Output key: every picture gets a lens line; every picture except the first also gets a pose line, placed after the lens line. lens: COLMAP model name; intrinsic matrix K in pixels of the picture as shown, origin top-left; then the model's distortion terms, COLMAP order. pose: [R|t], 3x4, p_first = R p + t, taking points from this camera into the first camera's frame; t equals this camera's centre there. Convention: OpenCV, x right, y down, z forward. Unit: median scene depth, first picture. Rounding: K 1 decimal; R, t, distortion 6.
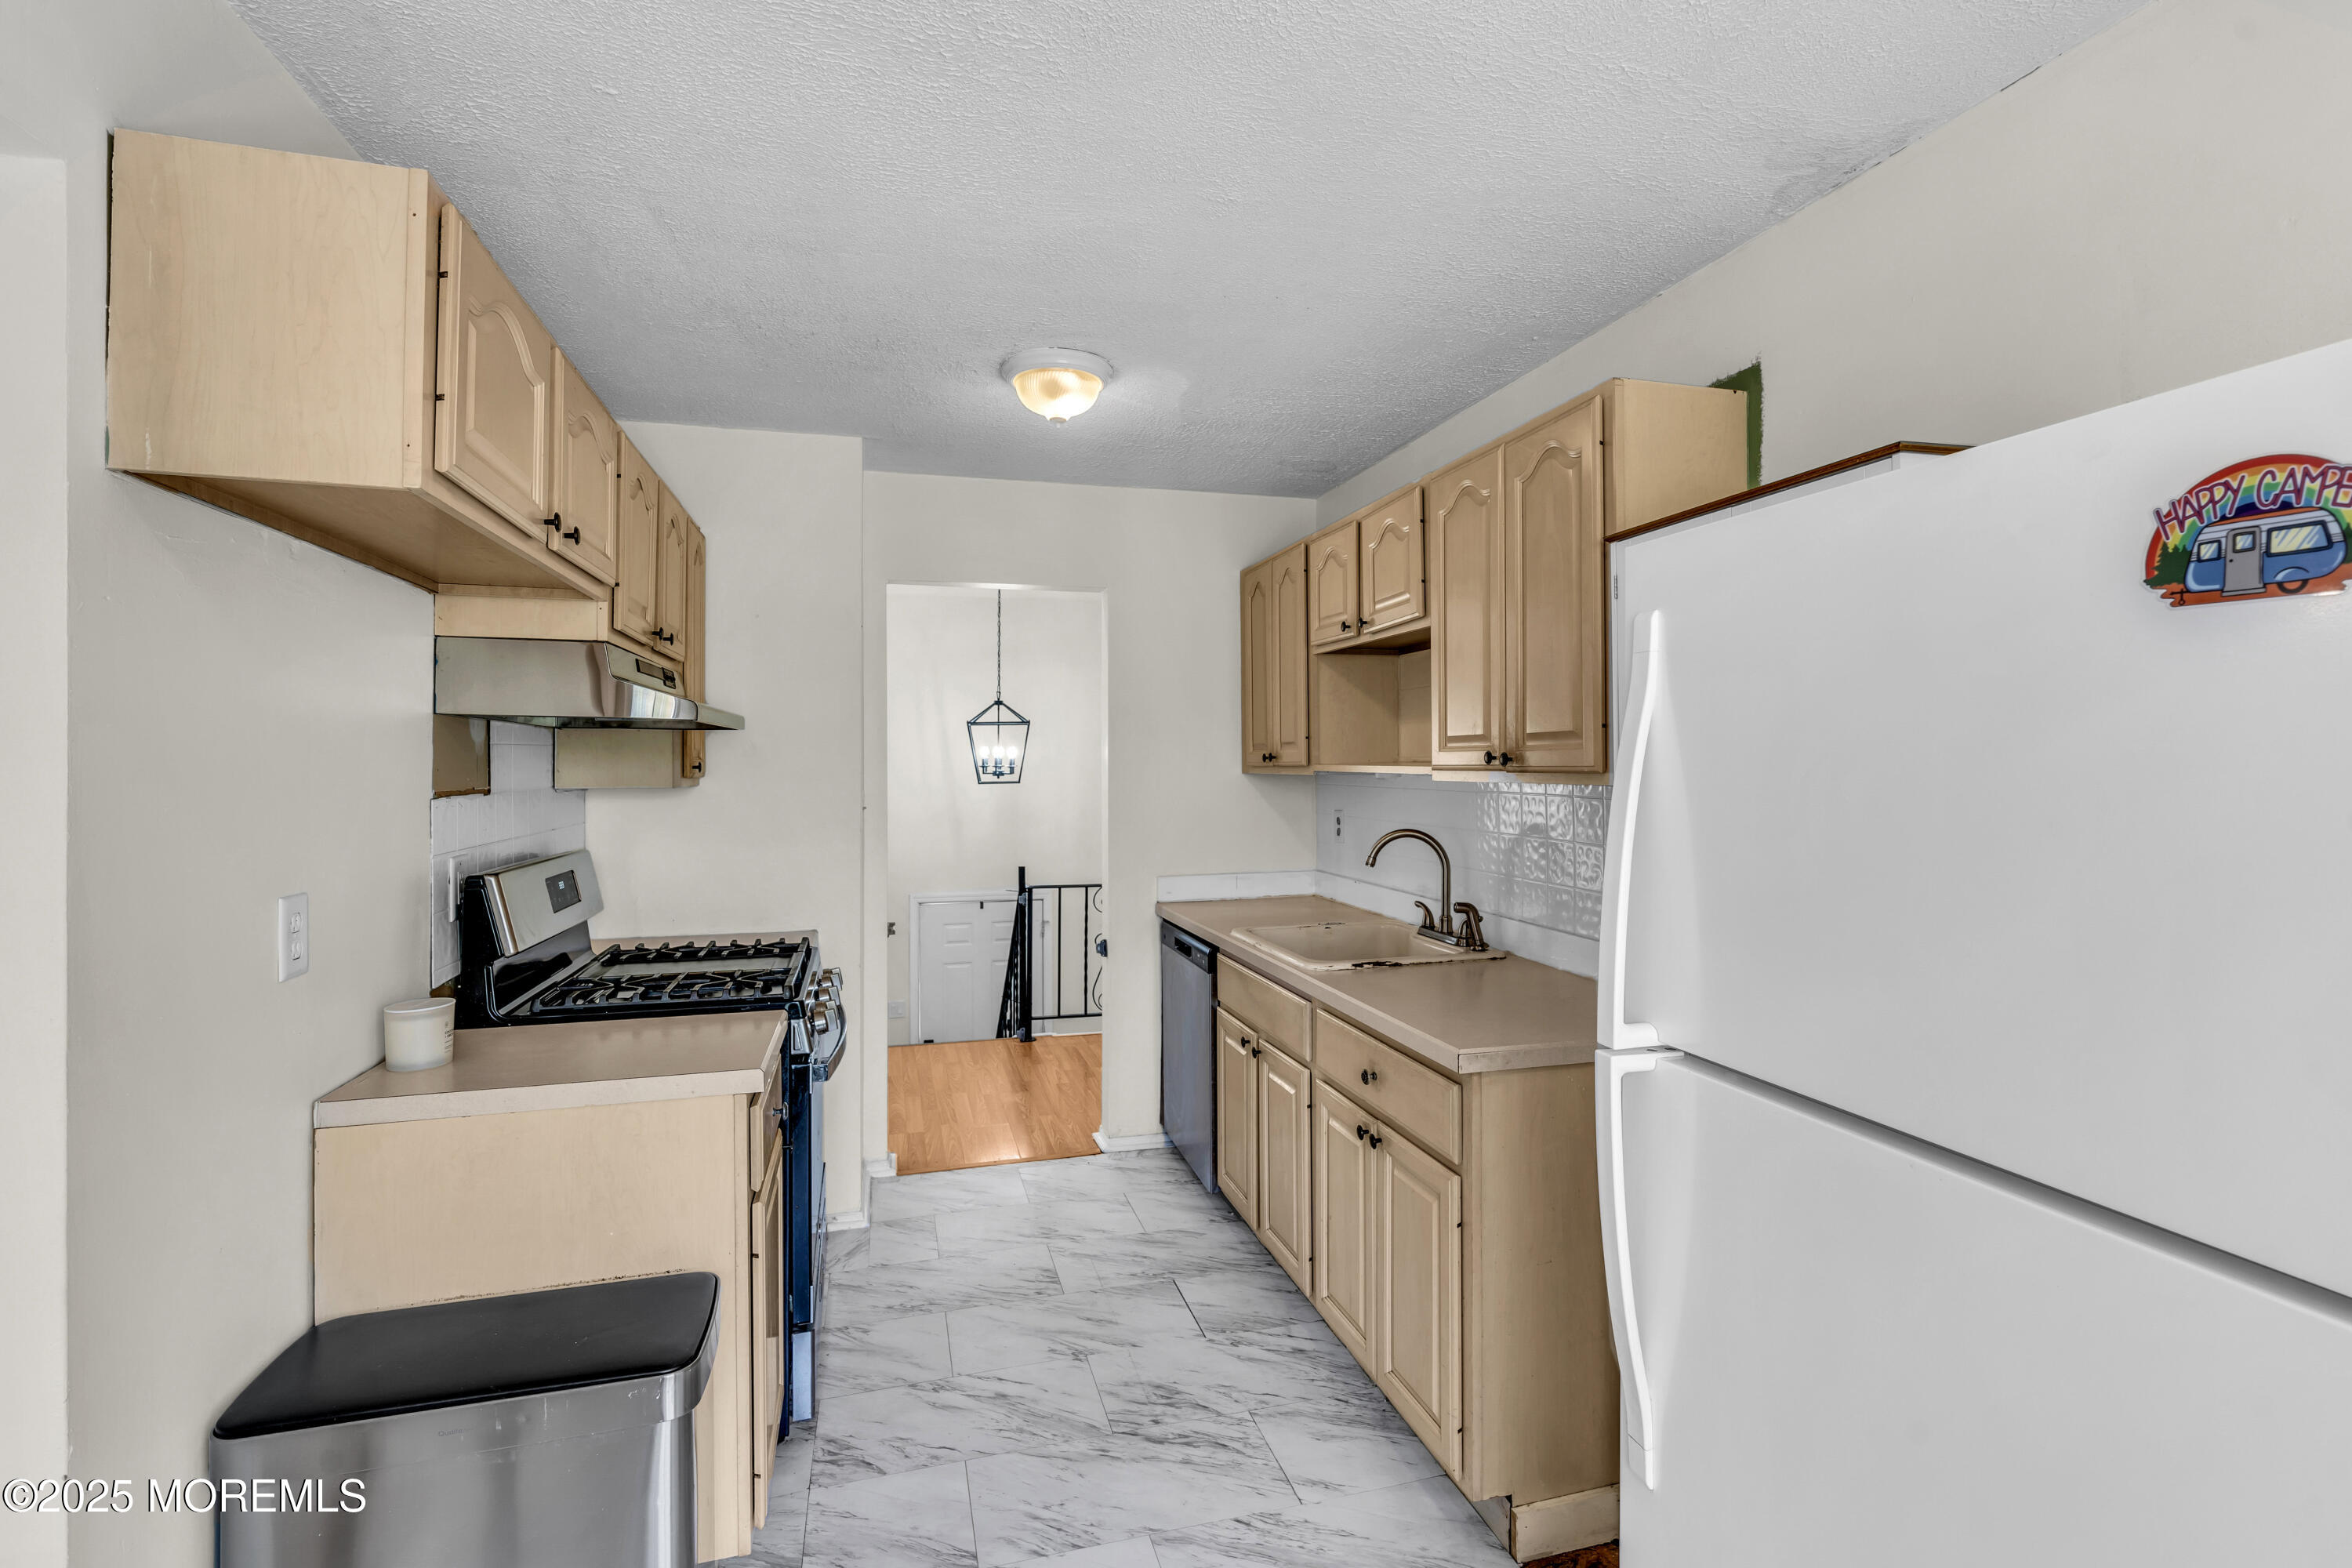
lens RADIAL K [[1076.5, 0, 1182.4], [0, 1076.5, 761.0], [0, 0, 1]] dist [-0.000833, -0.000376]
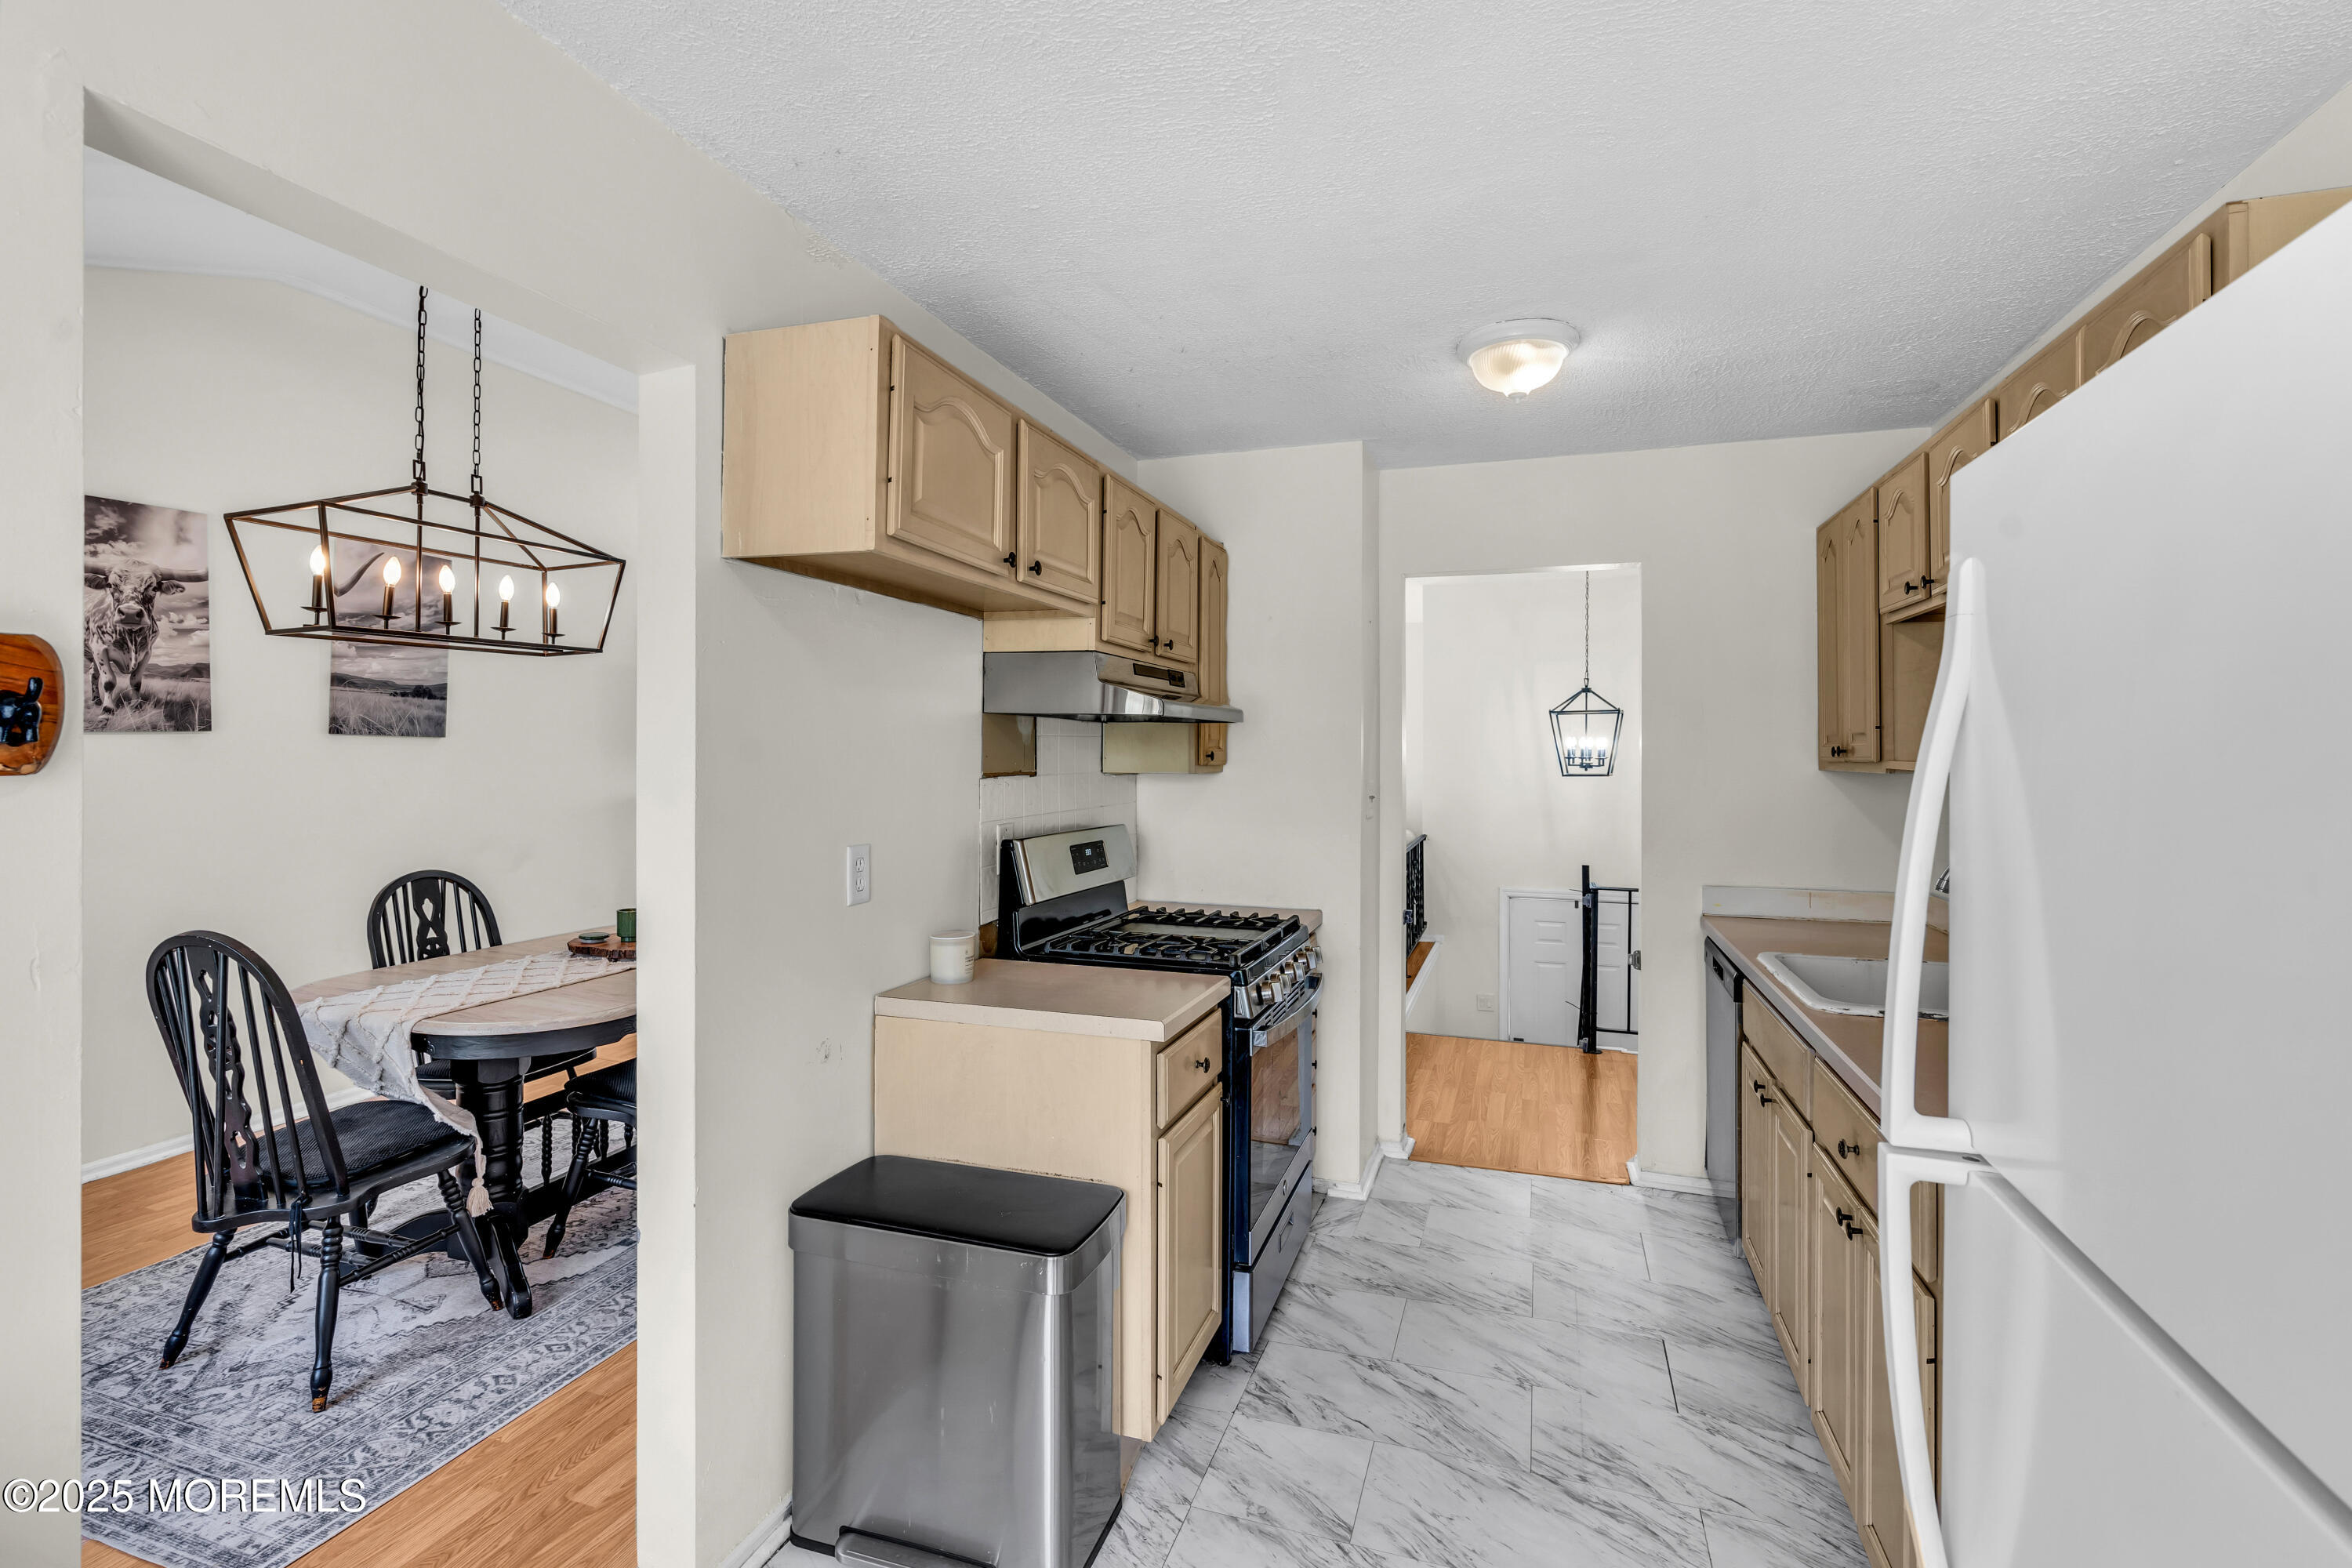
lens RADIAL K [[1088.0, 0, 1172.1], [0, 1088.0, 748.8], [0, 0, 1]] dist [-0.014044, 0.011708]
pose [[0.825941, 0.007104, -0.563711, 0.184905], [-0.007817, 0.999969, 0.001148, -0.003060], [0.563702, 0.003458, 0.825971, 0.038717]]
